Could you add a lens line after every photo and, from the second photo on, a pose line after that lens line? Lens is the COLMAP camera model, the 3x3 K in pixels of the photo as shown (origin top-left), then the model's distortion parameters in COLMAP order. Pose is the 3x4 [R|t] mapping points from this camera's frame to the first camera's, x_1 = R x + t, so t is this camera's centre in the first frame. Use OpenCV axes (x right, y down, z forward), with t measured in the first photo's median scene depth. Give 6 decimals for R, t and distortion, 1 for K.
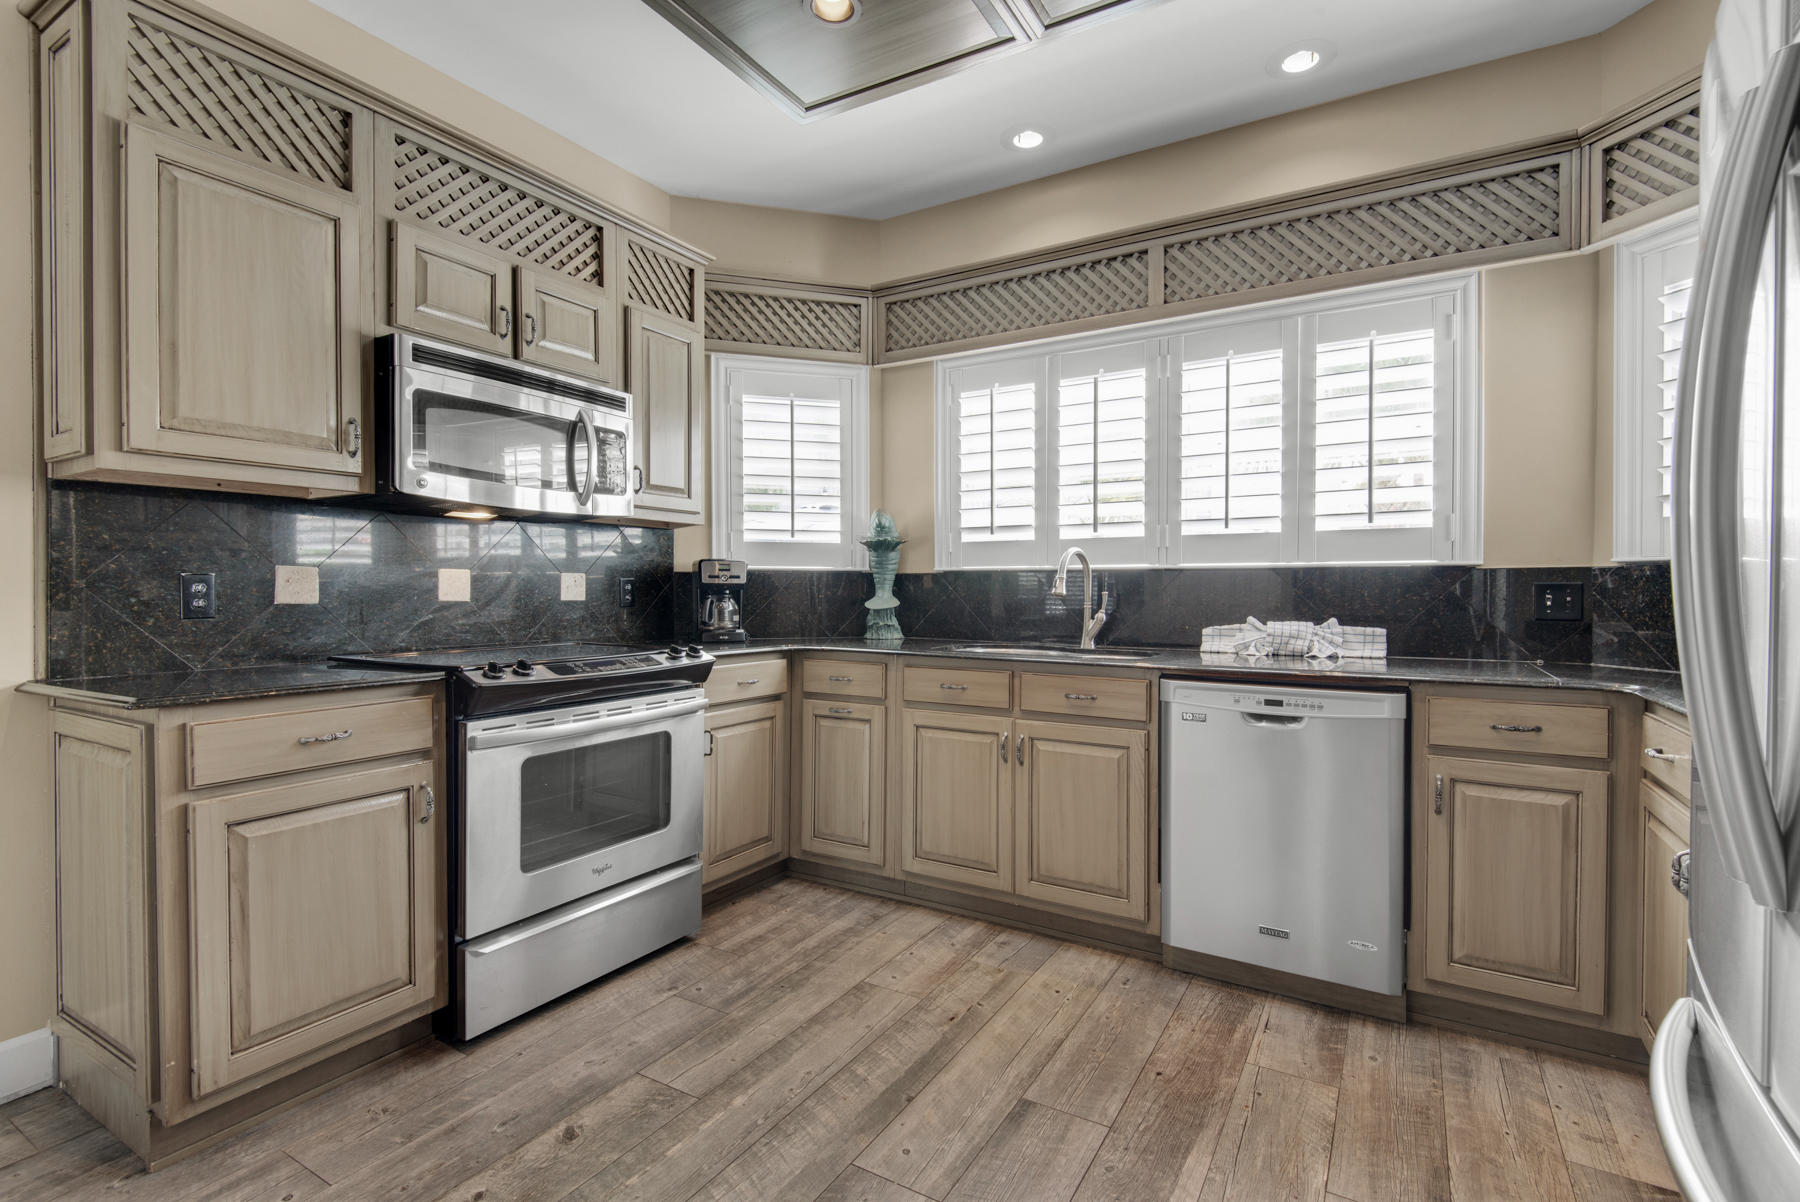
lens RADIAL K [[878.6, 0, 955.8], [0, 878.6, 595.0], [0, 0, 1]] dist [0.028367, -0.014518]
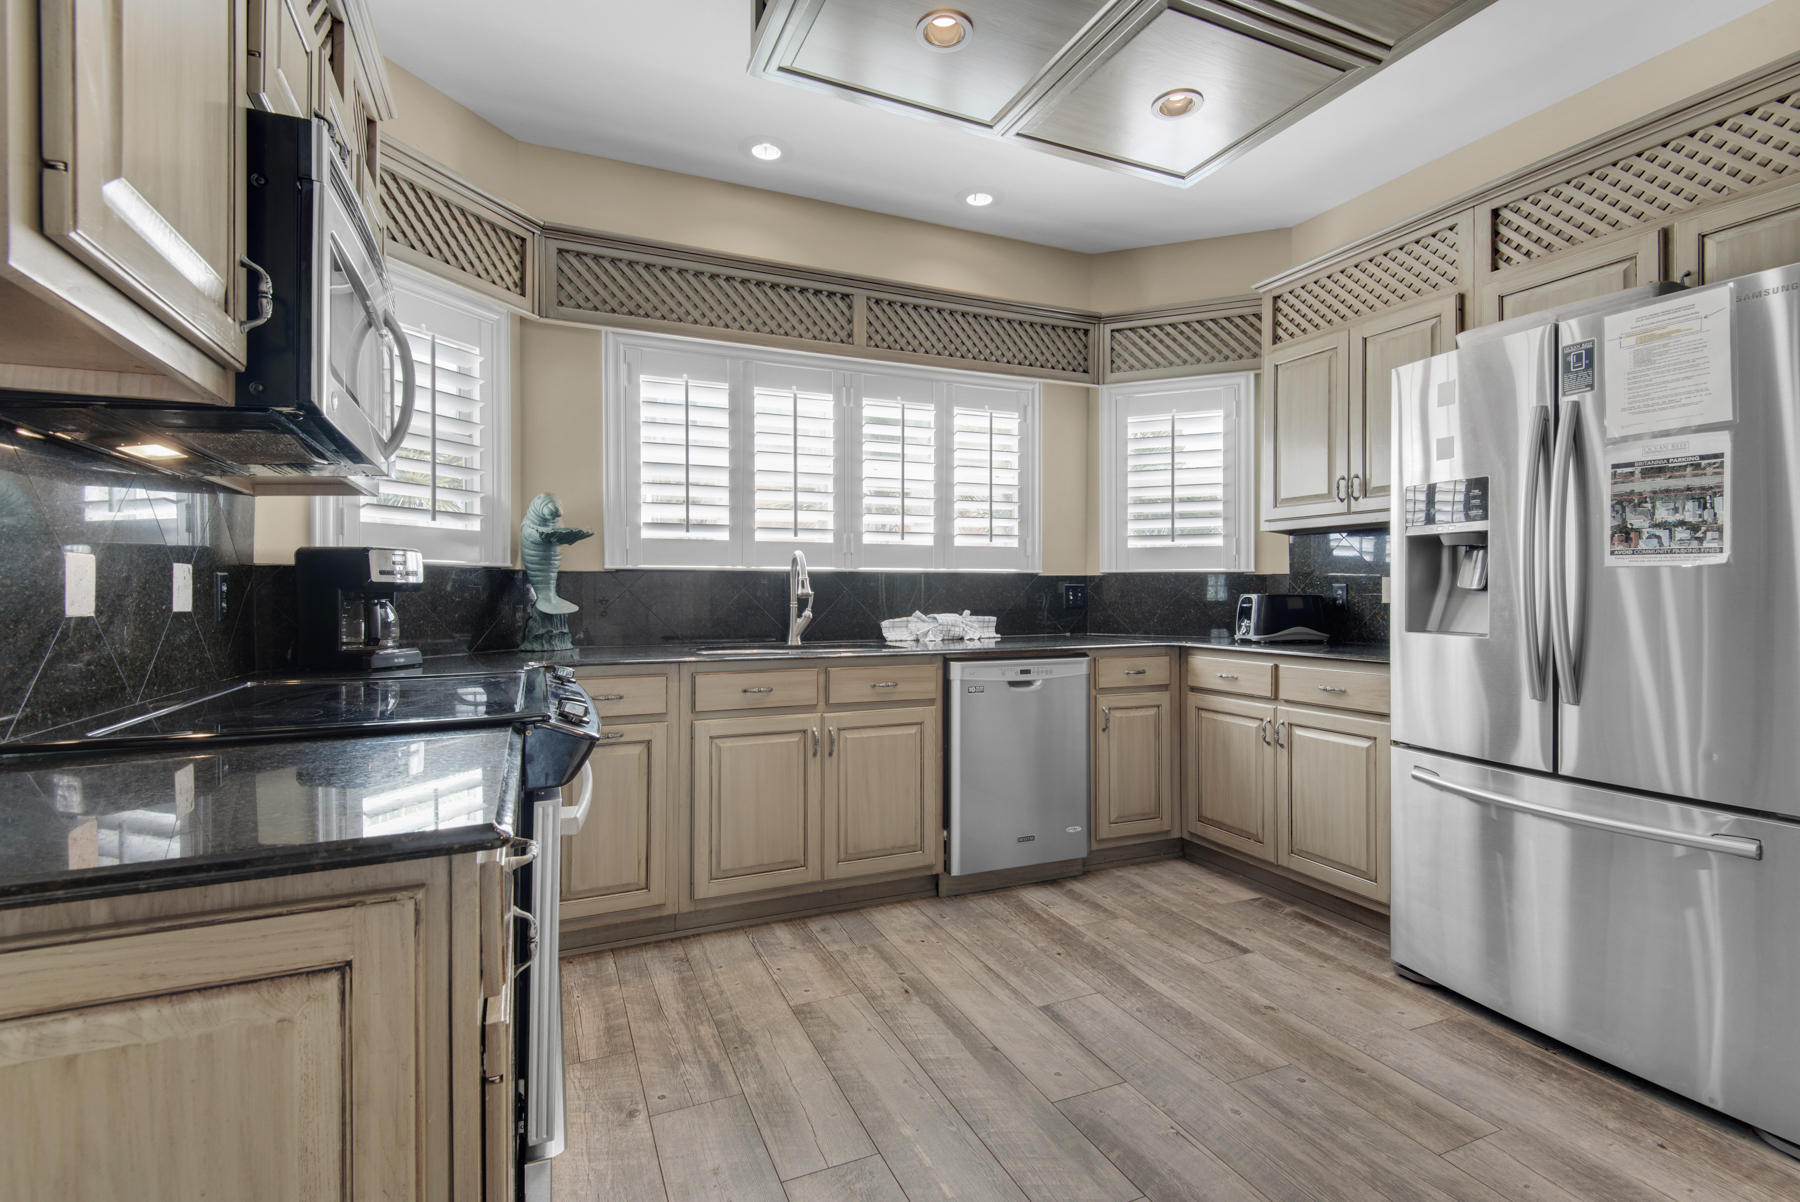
lens RADIAL K [[858.5, 0, 907.4], [0, 858.5, 583.7], [0, 0, 1]] dist [0.028348, -0.000562]
pose [[0.563254, 0.003140, 0.826278, -0.739822], [0.007551, 0.999931, -0.008947, -0.003742], [-0.826249, 0.011279, 0.563192, 0.345019]]
